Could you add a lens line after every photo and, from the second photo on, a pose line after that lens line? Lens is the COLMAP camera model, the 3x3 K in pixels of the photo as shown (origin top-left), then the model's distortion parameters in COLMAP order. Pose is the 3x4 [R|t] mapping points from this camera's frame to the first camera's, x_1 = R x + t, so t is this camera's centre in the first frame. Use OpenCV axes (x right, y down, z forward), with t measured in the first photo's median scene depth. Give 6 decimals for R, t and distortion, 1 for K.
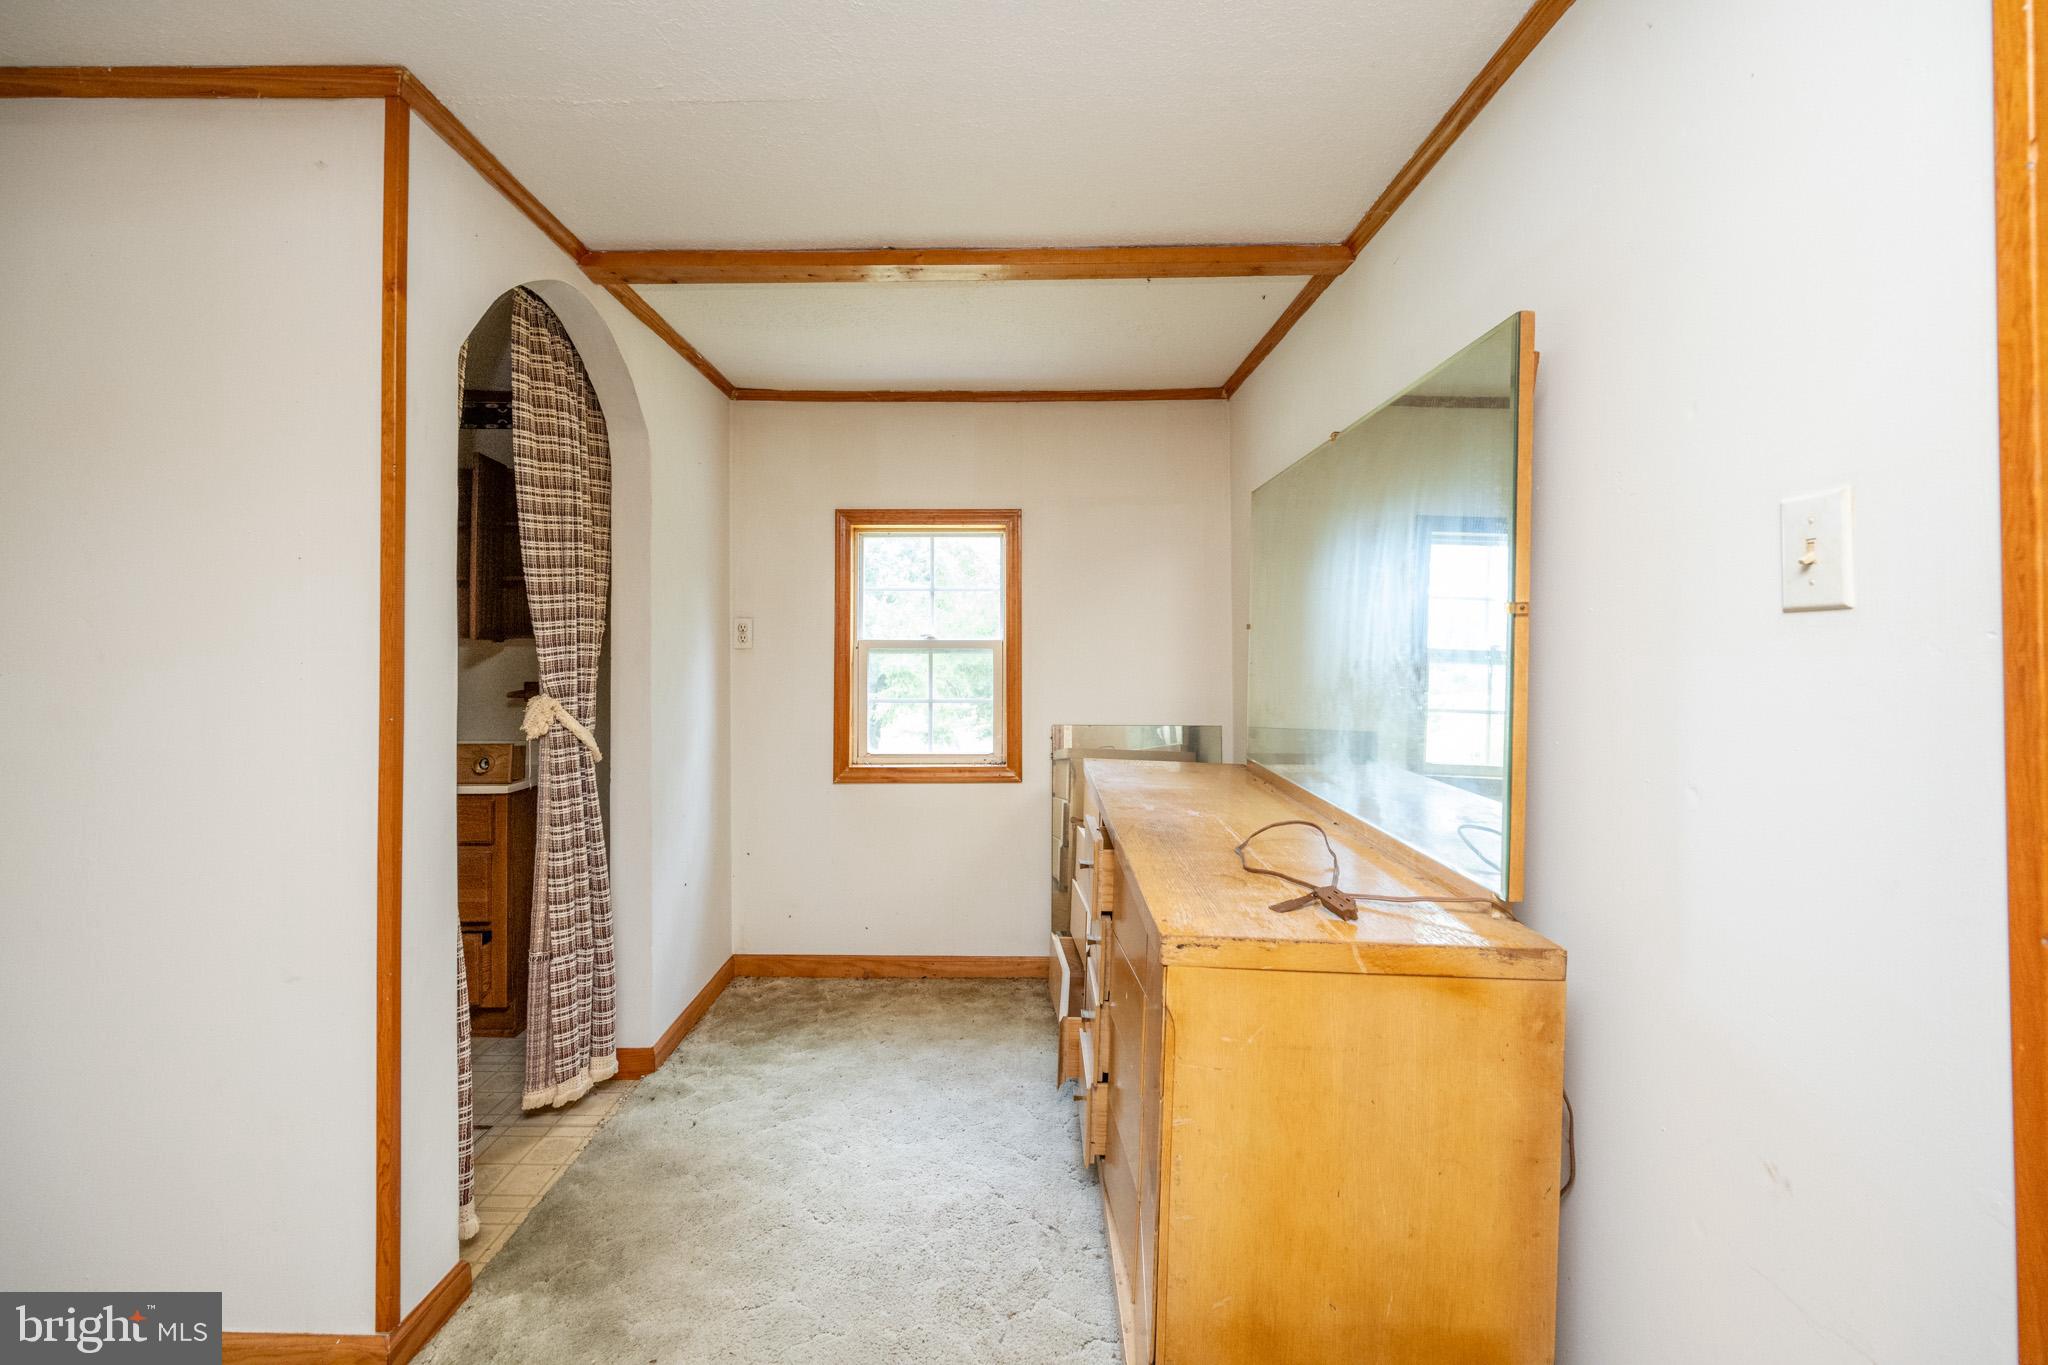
lens RADIAL K [[813.3, 0, 1025.4], [0, 813.3, 645.2], [0, 0, 1]] dist [0.000910, 0.000093]
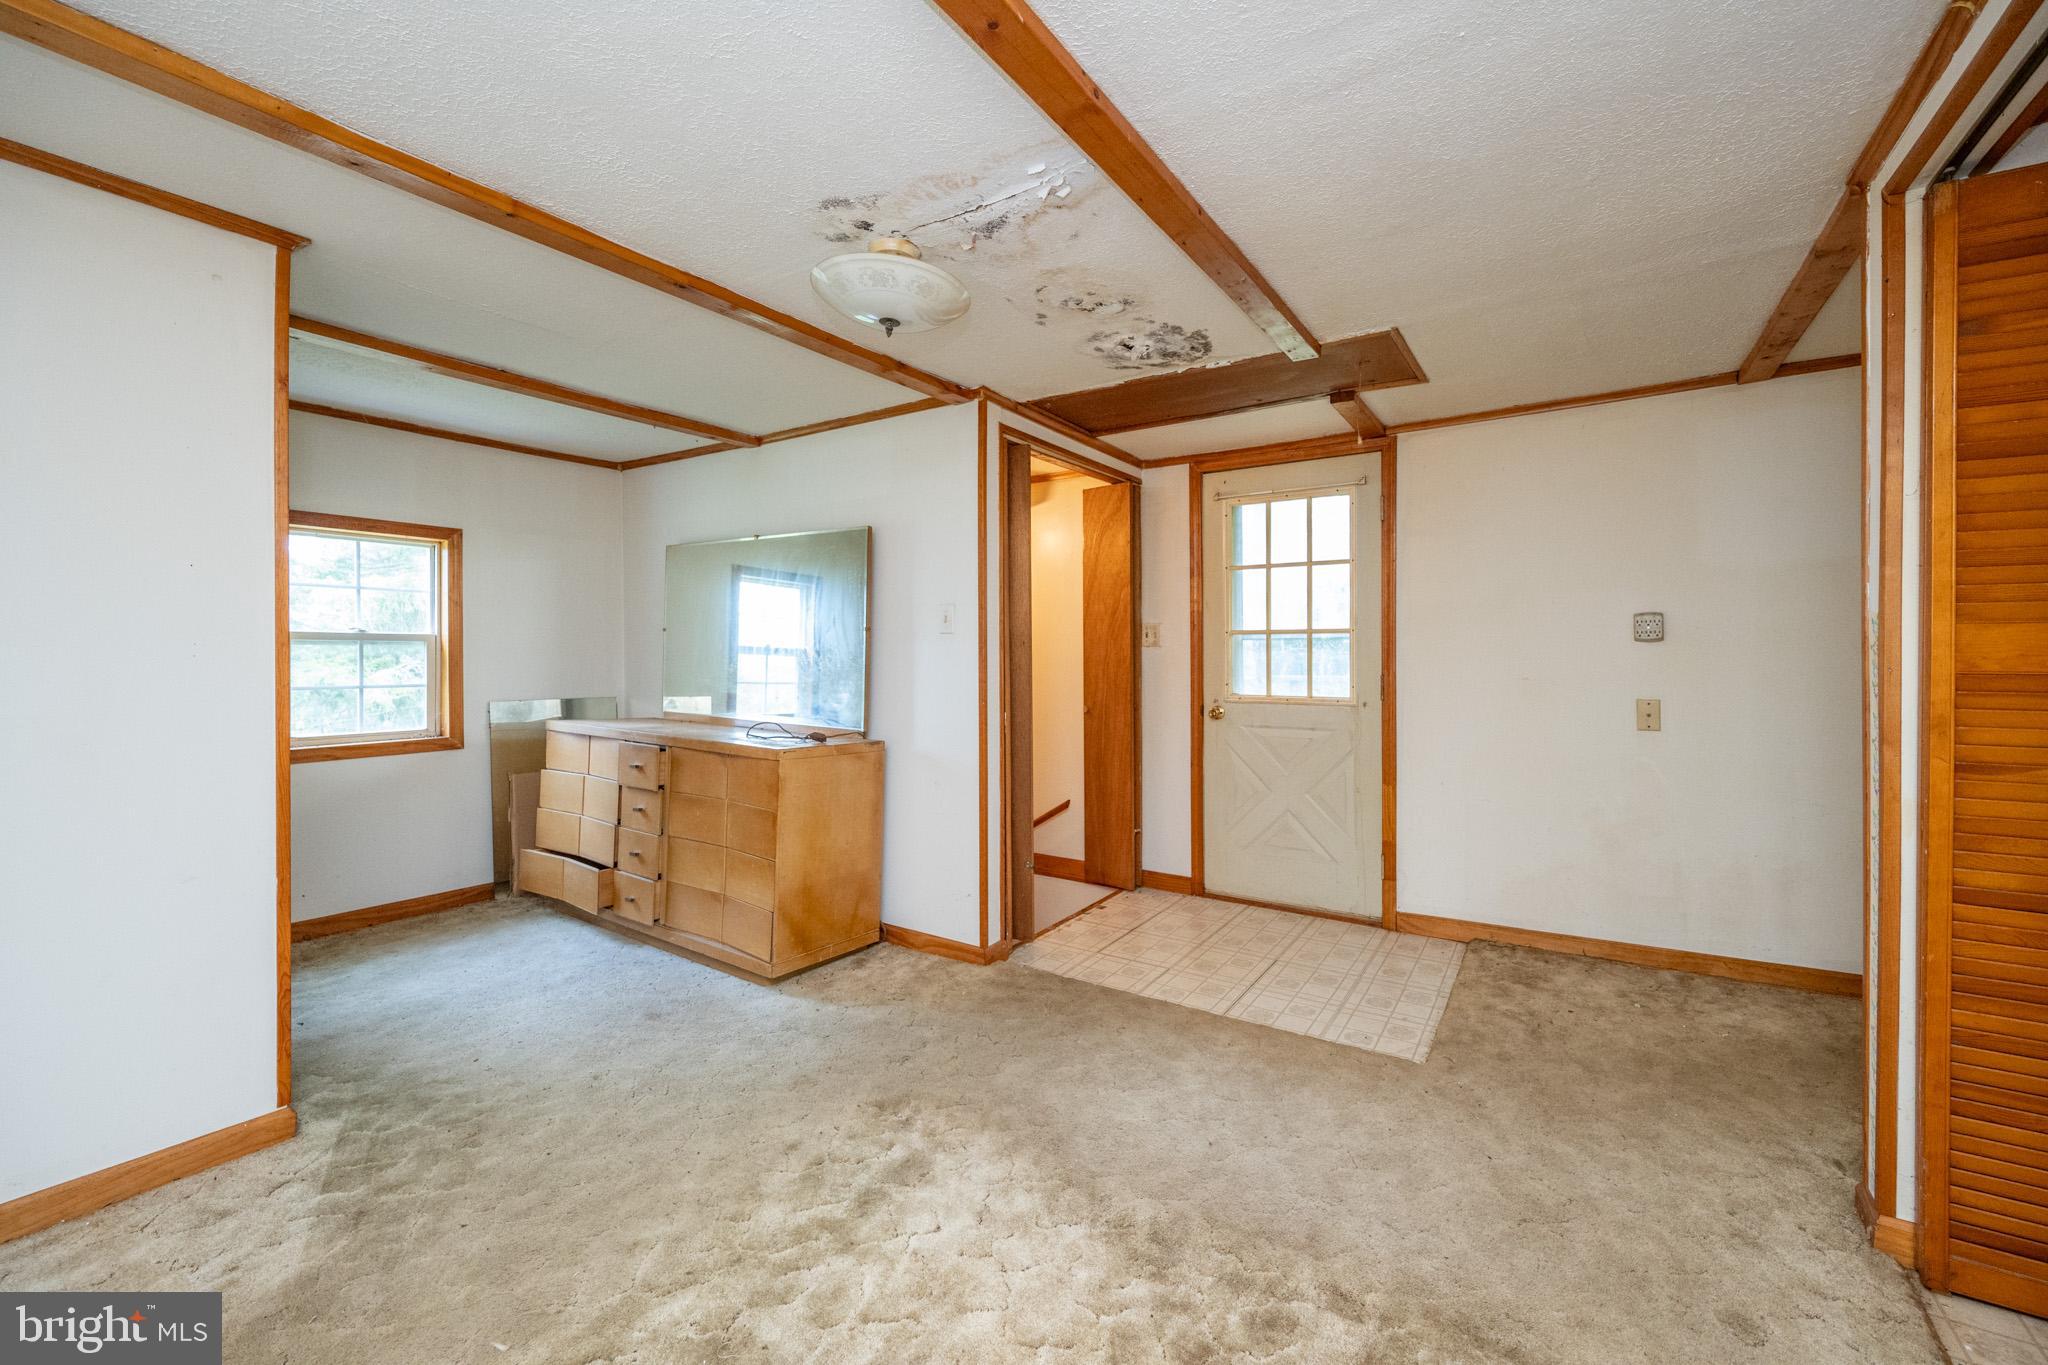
lens RADIAL K [[831.7, 0, 1012.3], [0, 831.7, 669.5], [0, 0, 1]] dist [-0.000644, -0.000213]
pose [[0.563073, -0.014185, 0.826285, -0.581520], [-0.009934, 0.999664, 0.023931, 0.008350], [-0.826348, -0.021683, 0.562743, -0.408863]]
